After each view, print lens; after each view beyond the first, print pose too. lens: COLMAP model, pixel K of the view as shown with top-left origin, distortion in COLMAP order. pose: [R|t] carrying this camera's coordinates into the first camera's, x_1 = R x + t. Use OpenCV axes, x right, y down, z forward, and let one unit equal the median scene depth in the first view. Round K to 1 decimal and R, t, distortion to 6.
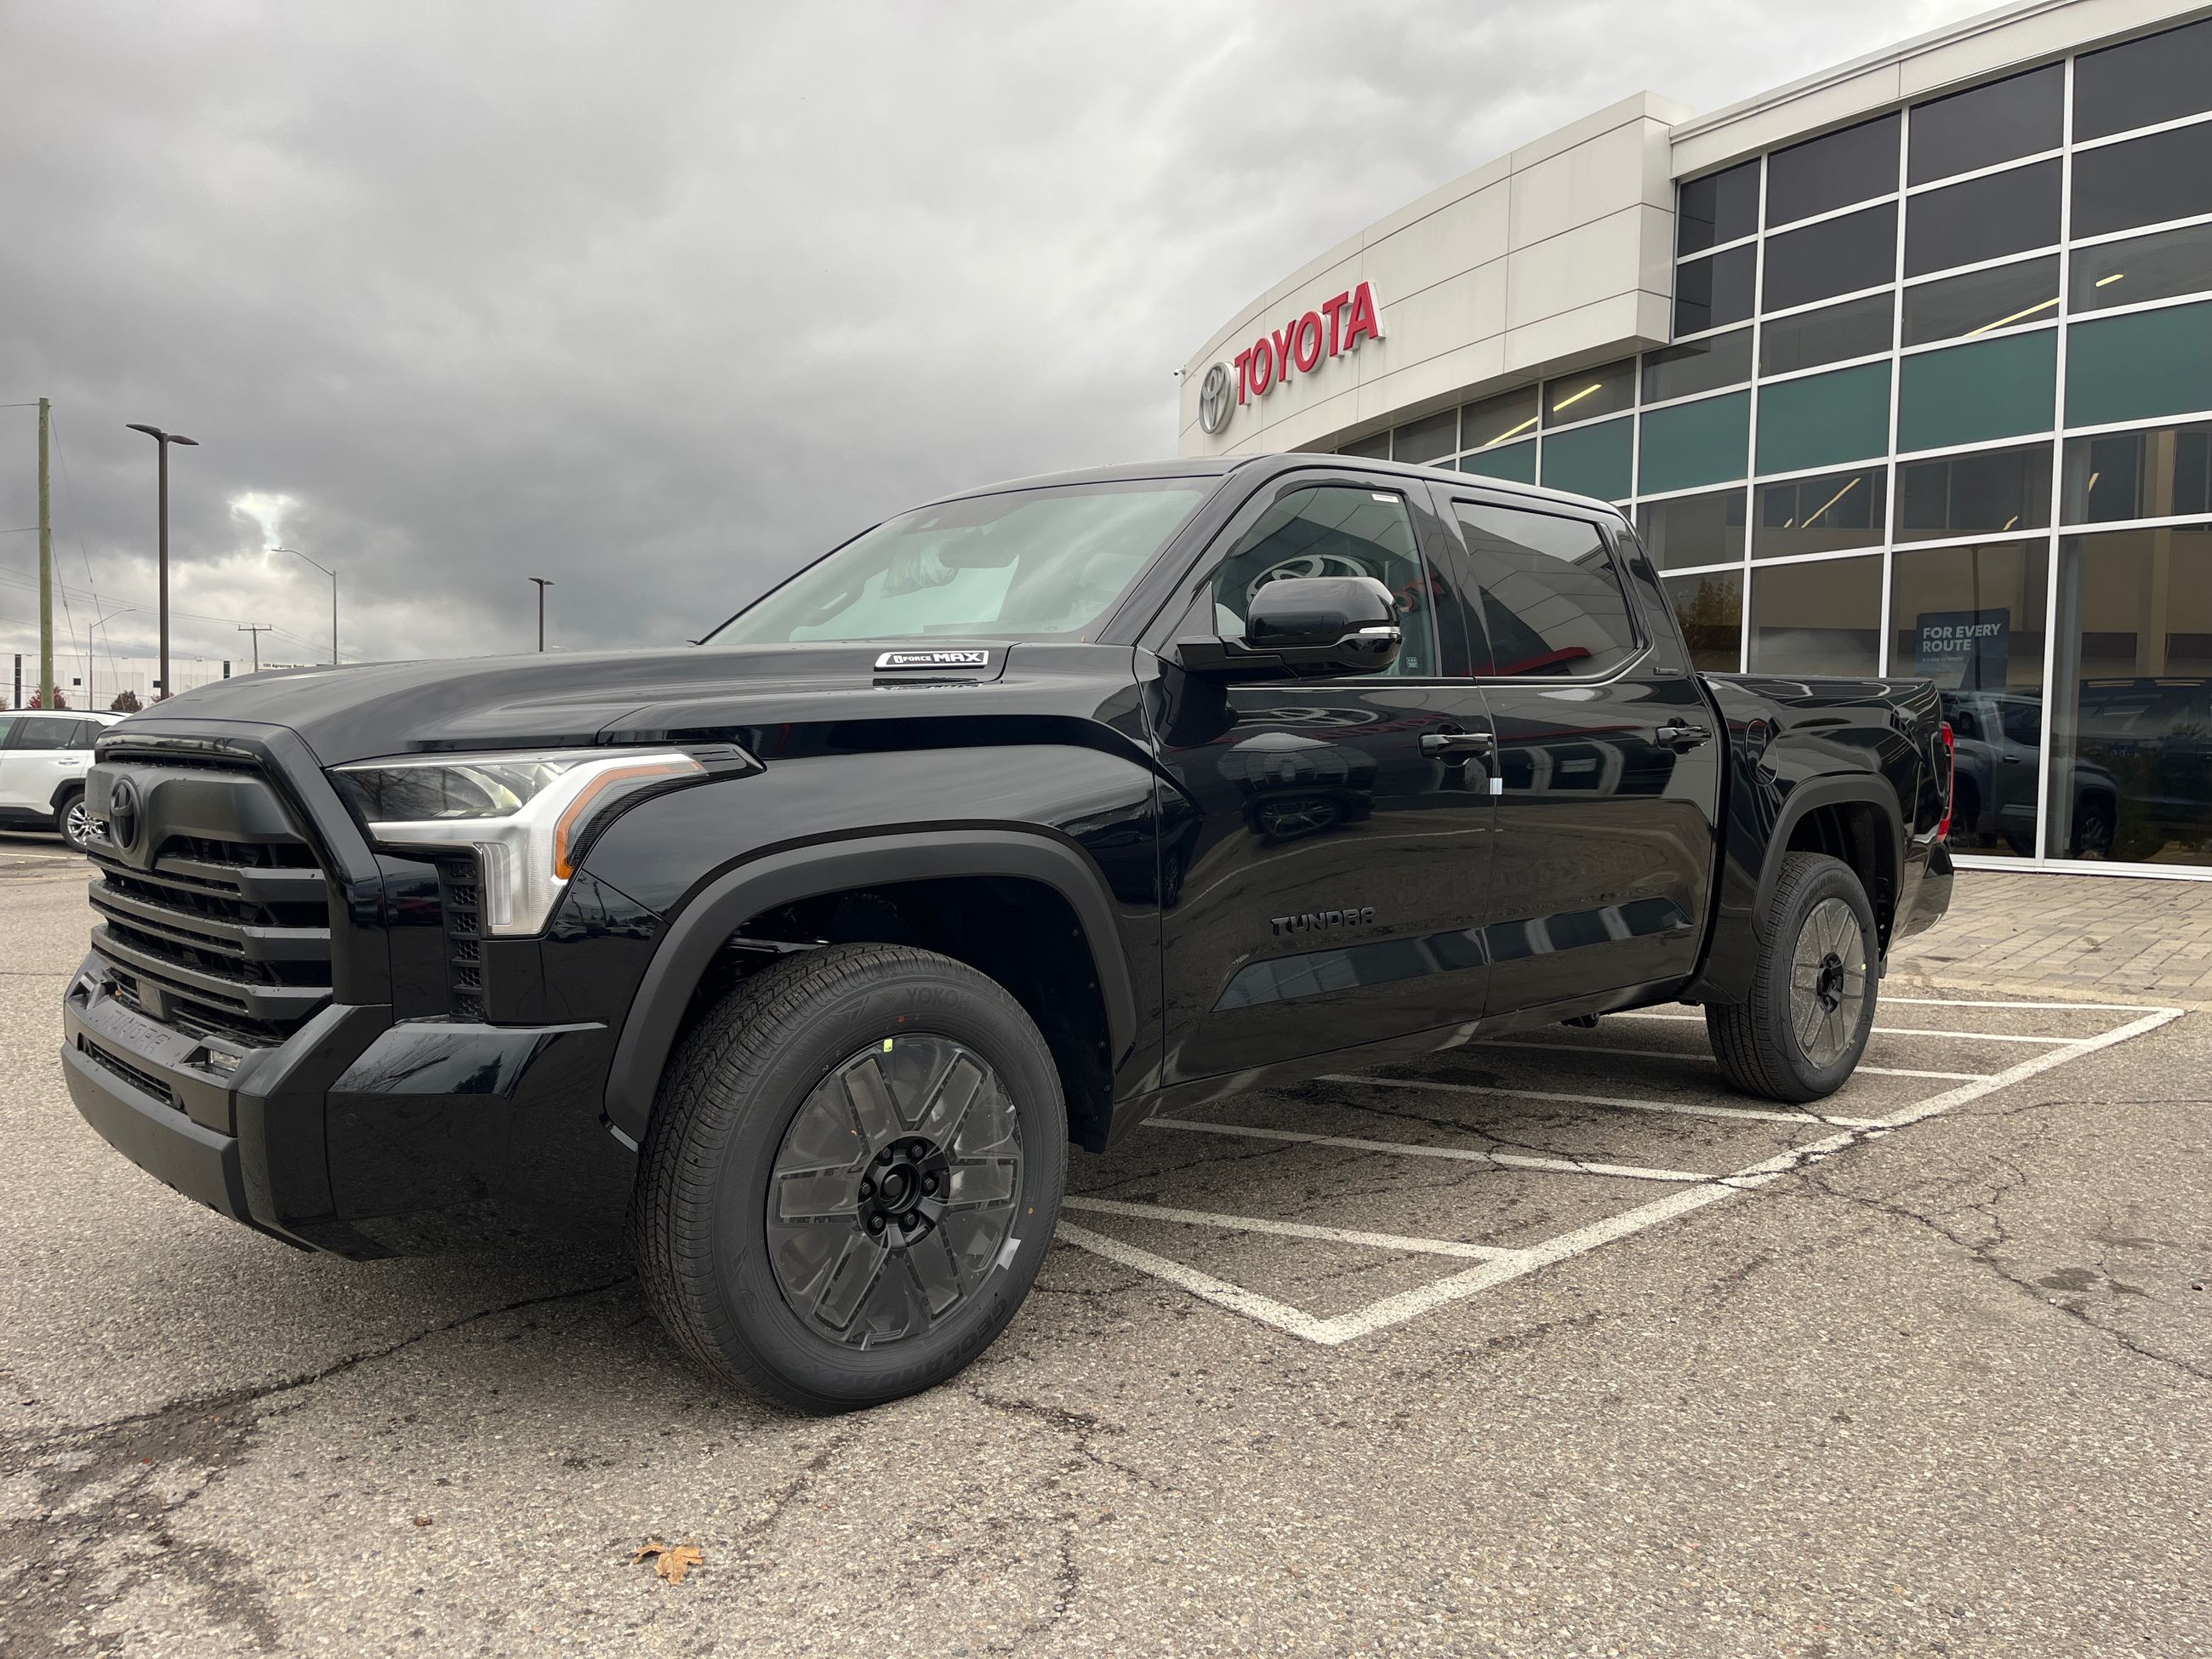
lens RADIAL K [[1677.5, 0, 1108.5], [0, 1677.5, 850.9], [0, 0, 1]] dist [0.045118, -0.081435]
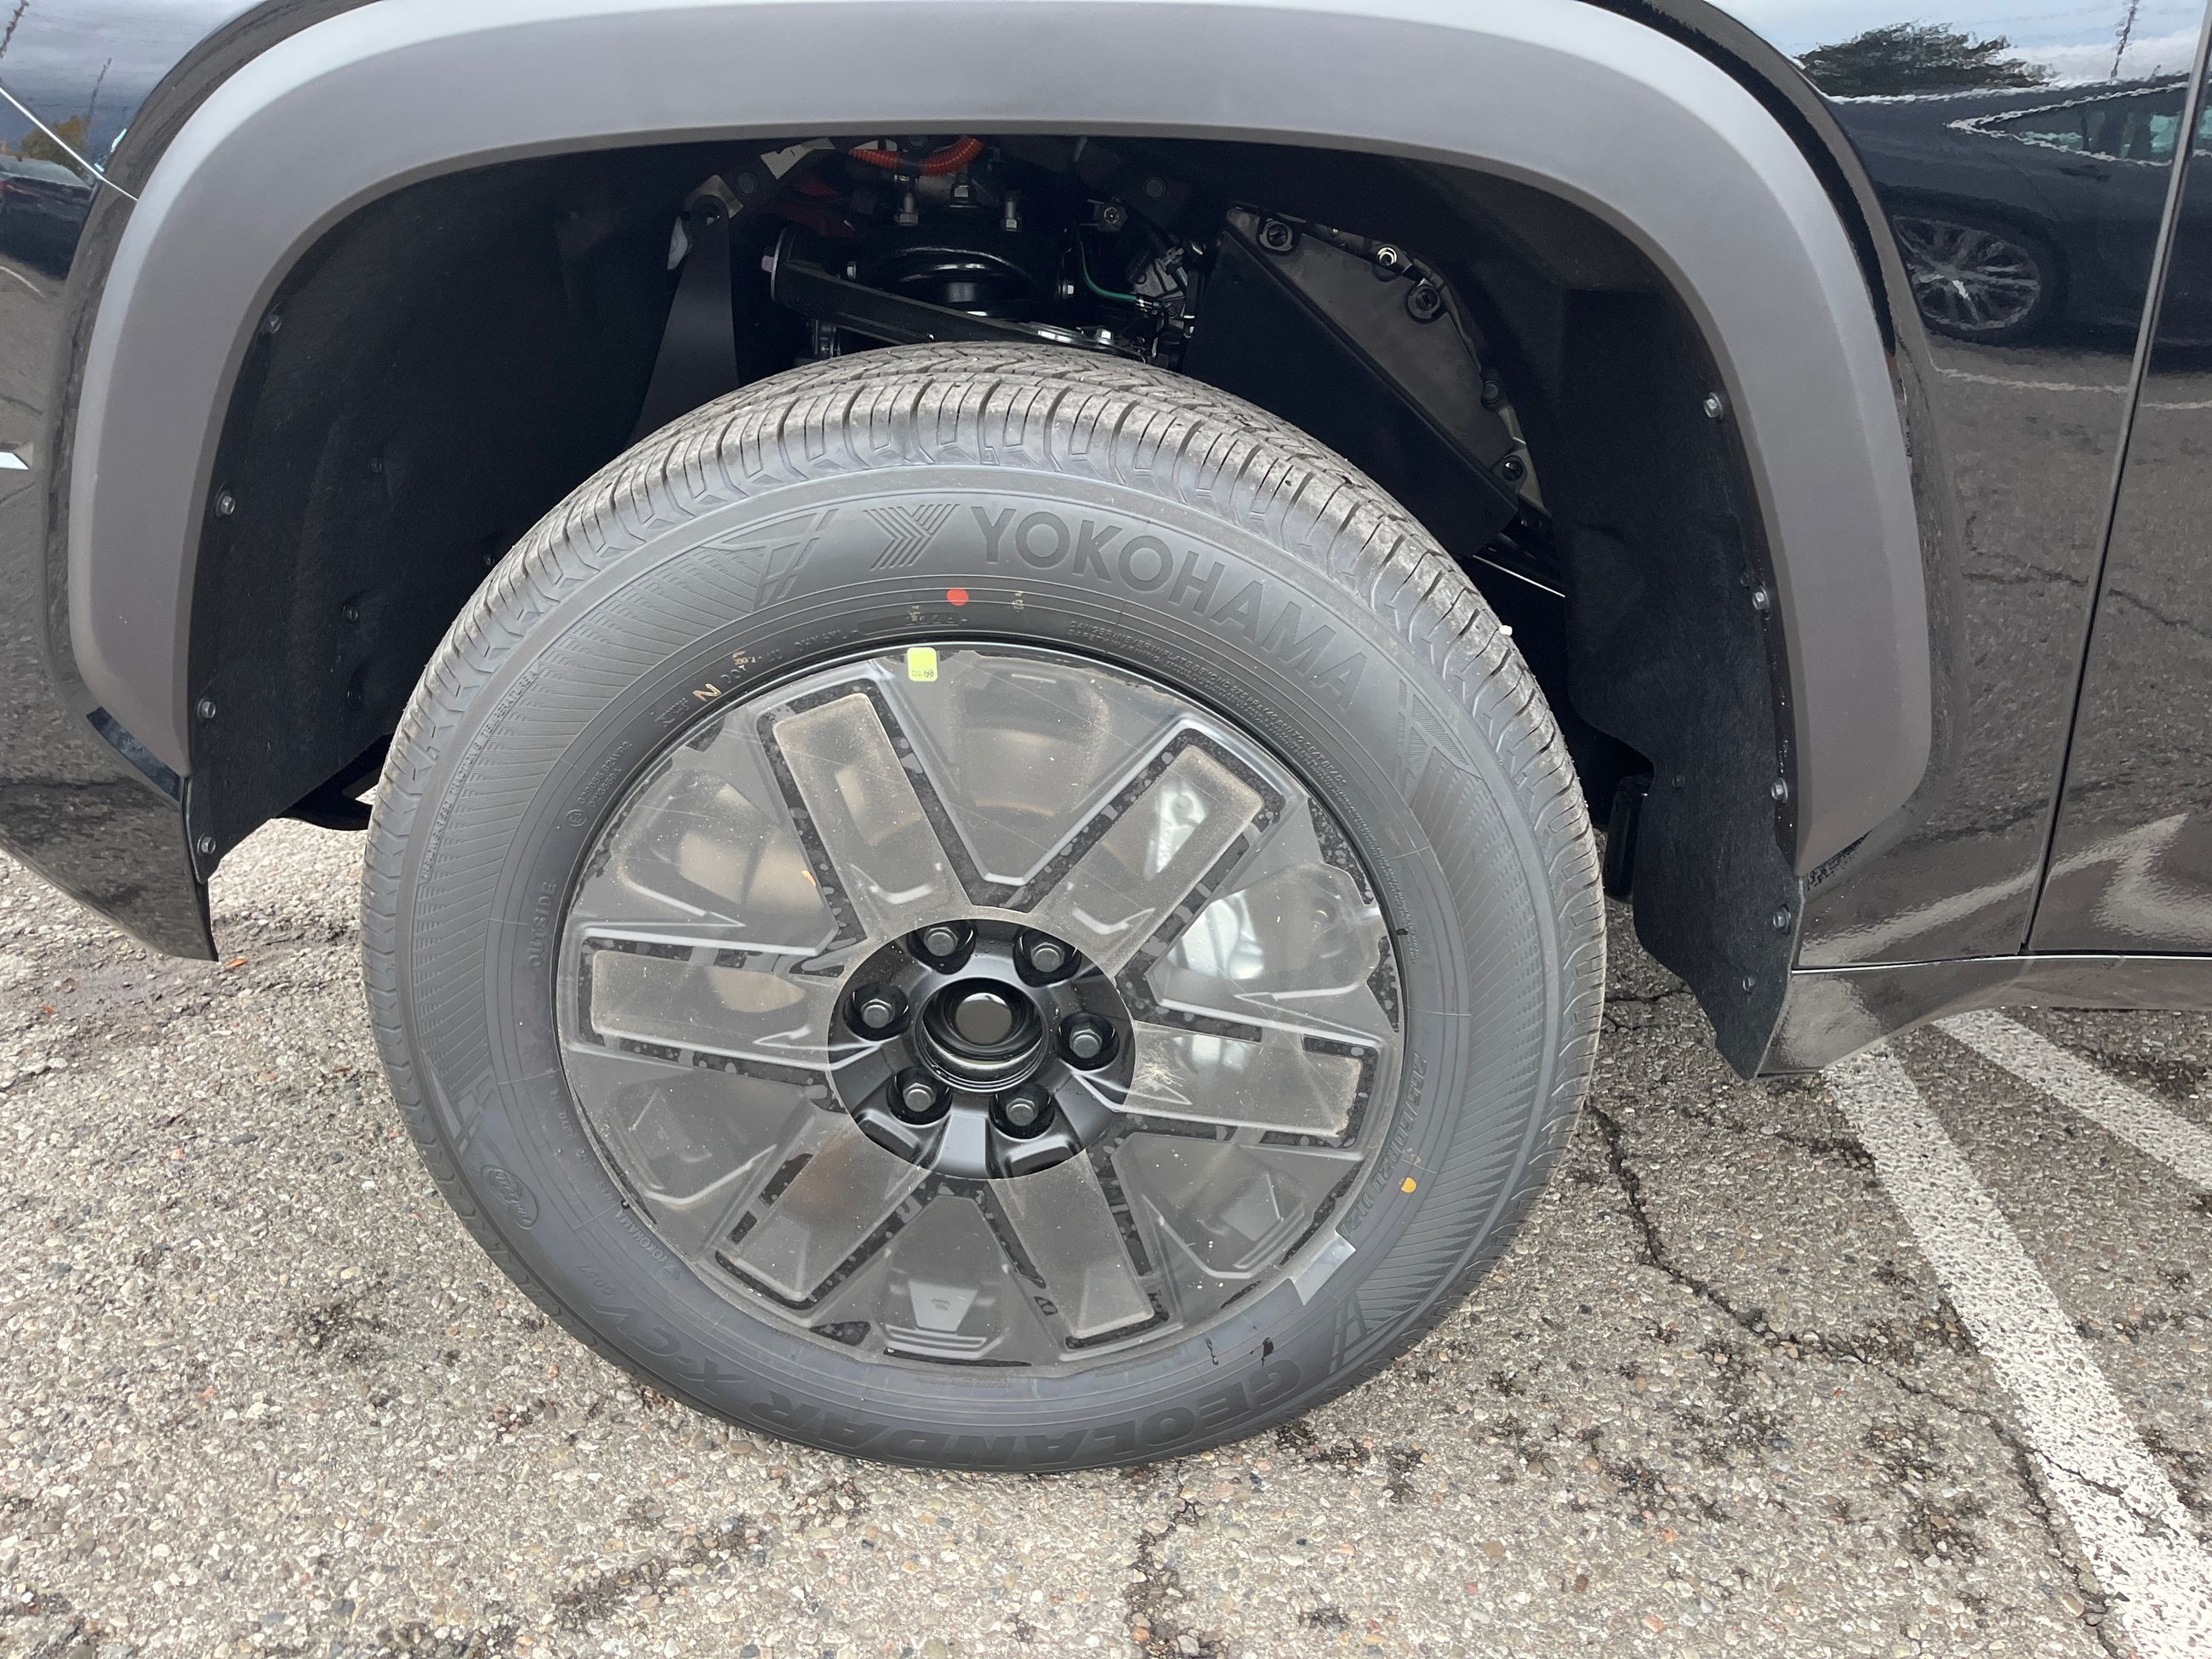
lens RADIAL K [[1662.3, 0, 1093.9], [0, 1662.3, 844.8], [0, 0, 1]] dist [0.053010, -0.070920]
pose [[0.713636, 0.307706, -0.629318, 0.078596], [-0.075486, 0.926910, 0.367614, 0.016086], [0.696438, -0.214838, 0.684703, 0.534342]]
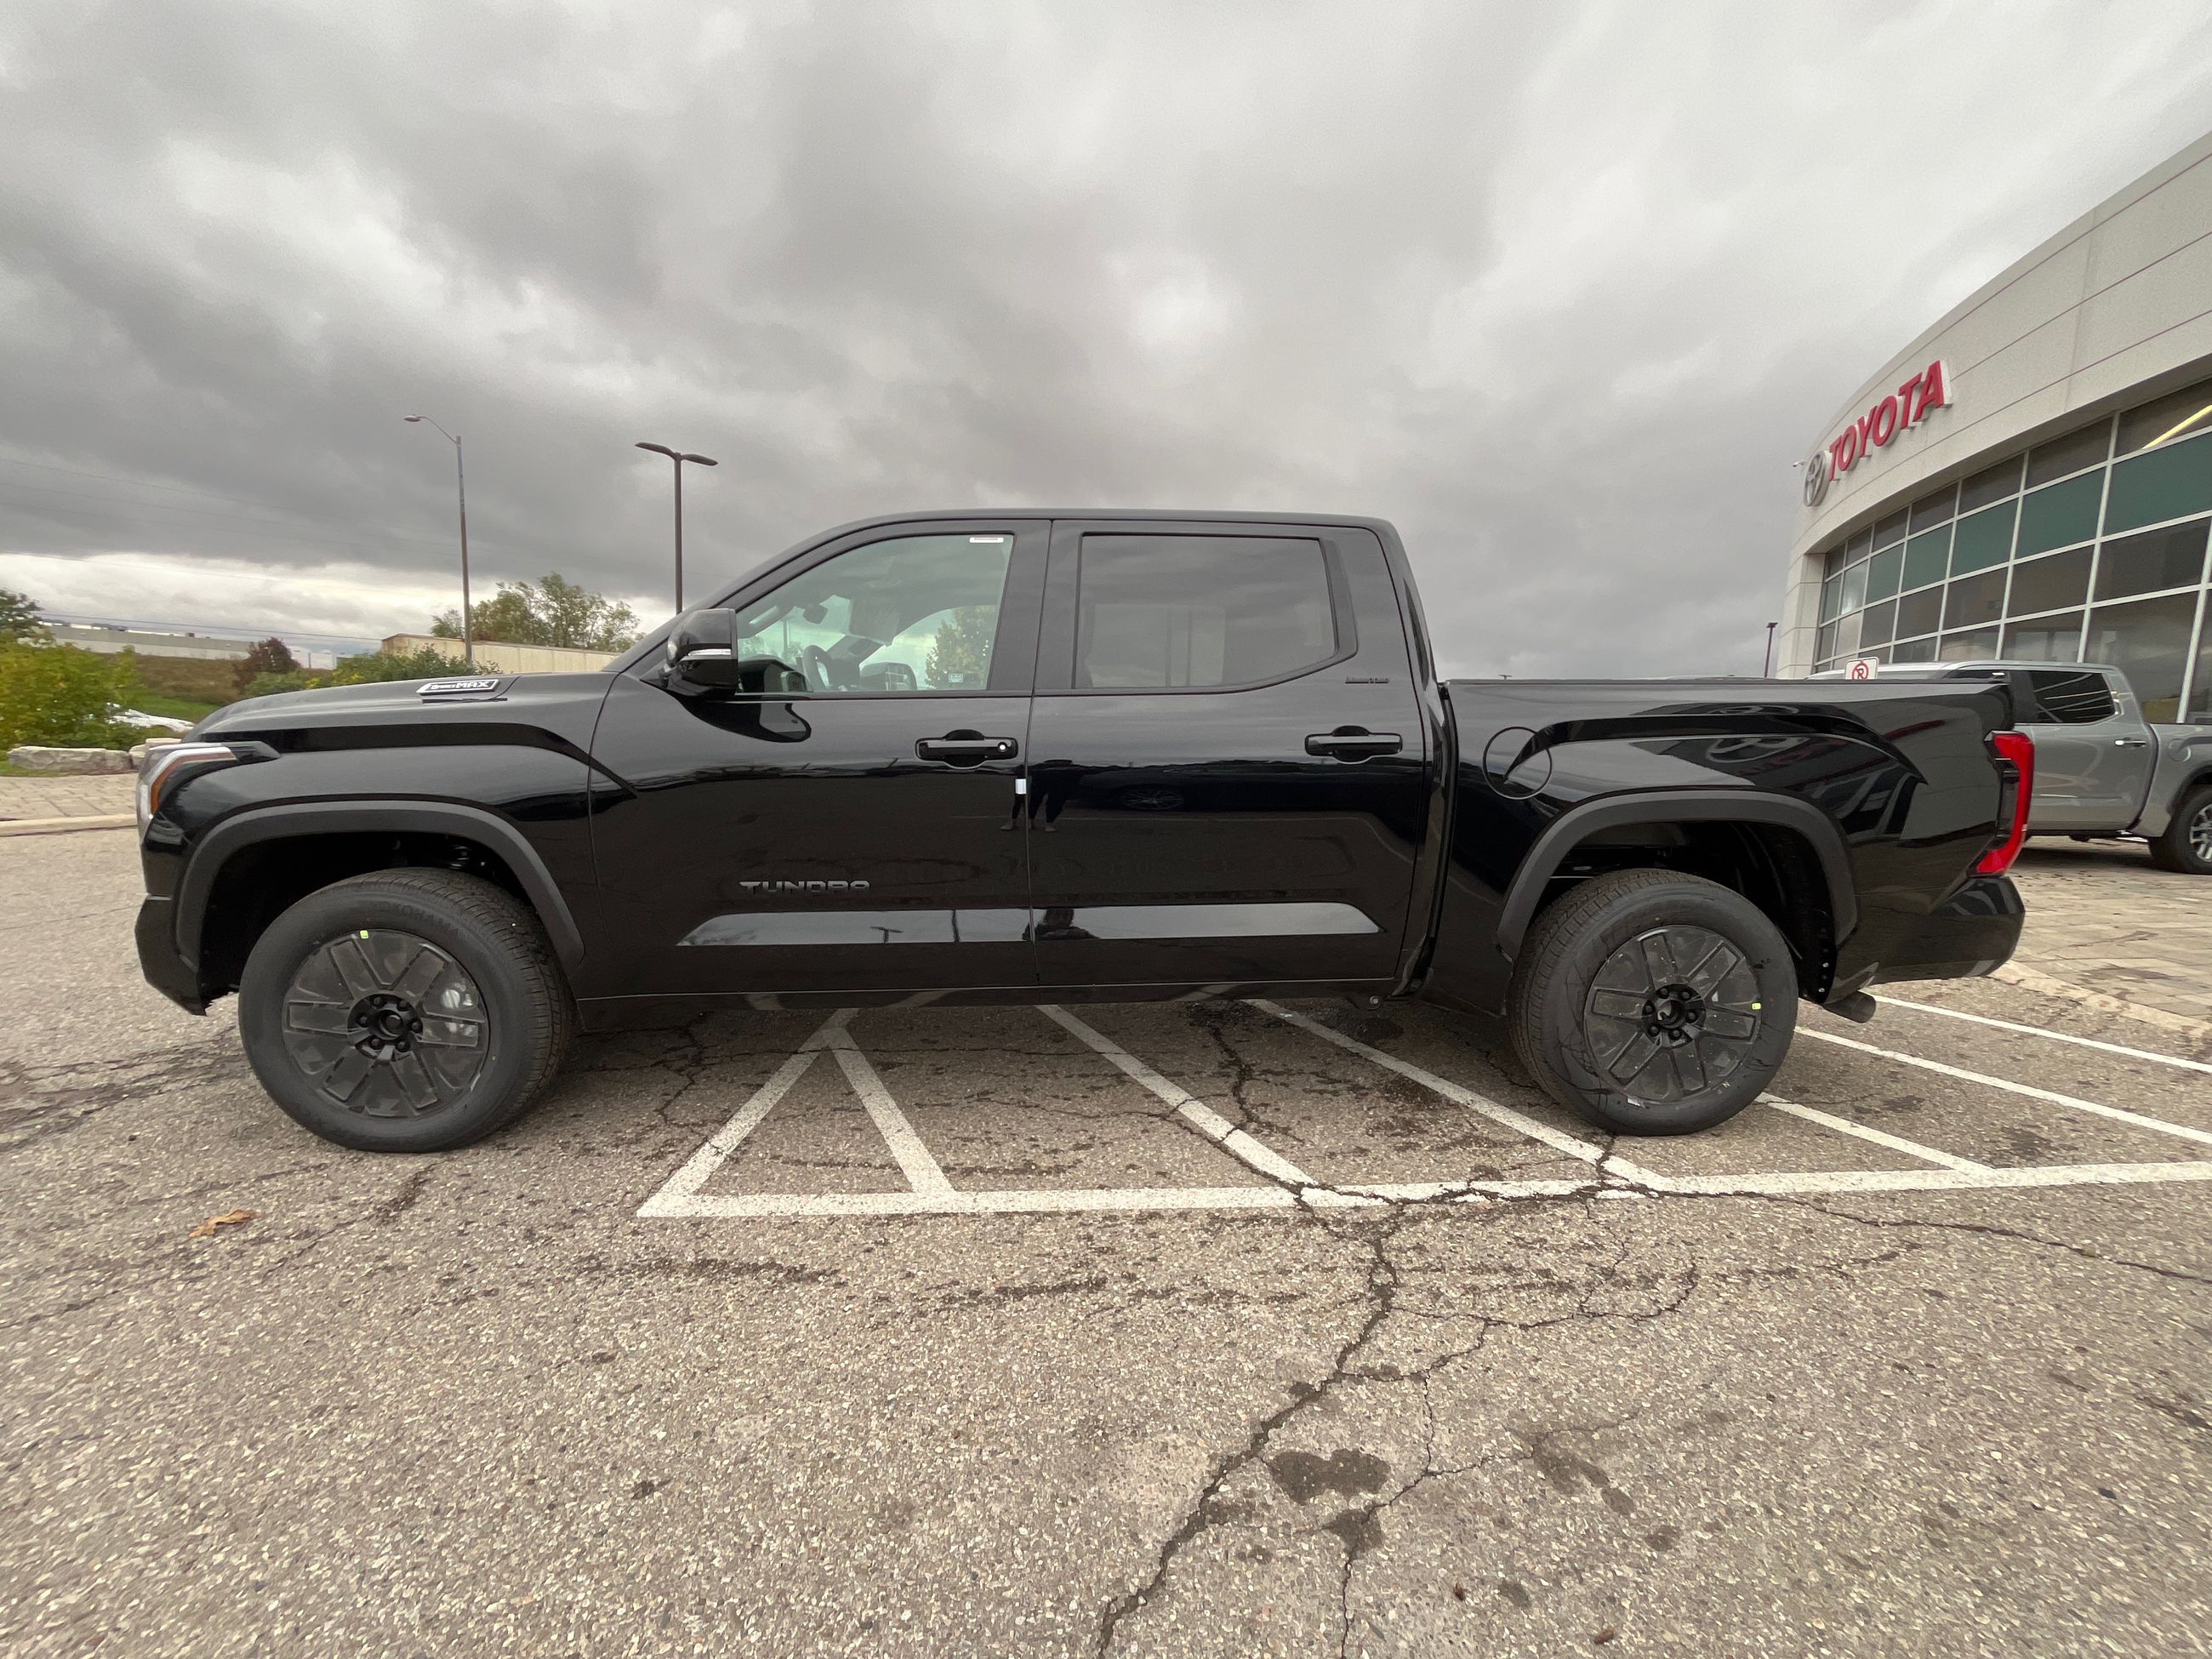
lens RADIAL K [[899.0, 0, 1106.0], [0, 899.0, 829.5], [0, 0, 1]] dist [0.001872, -0.004869]
pose [[0.763910, 0.078470, -0.640534, 0.632719], [-0.051407, 0.996825, 0.060809, -0.046730], [0.643272, -0.013525, 0.765518, 0.546504]]
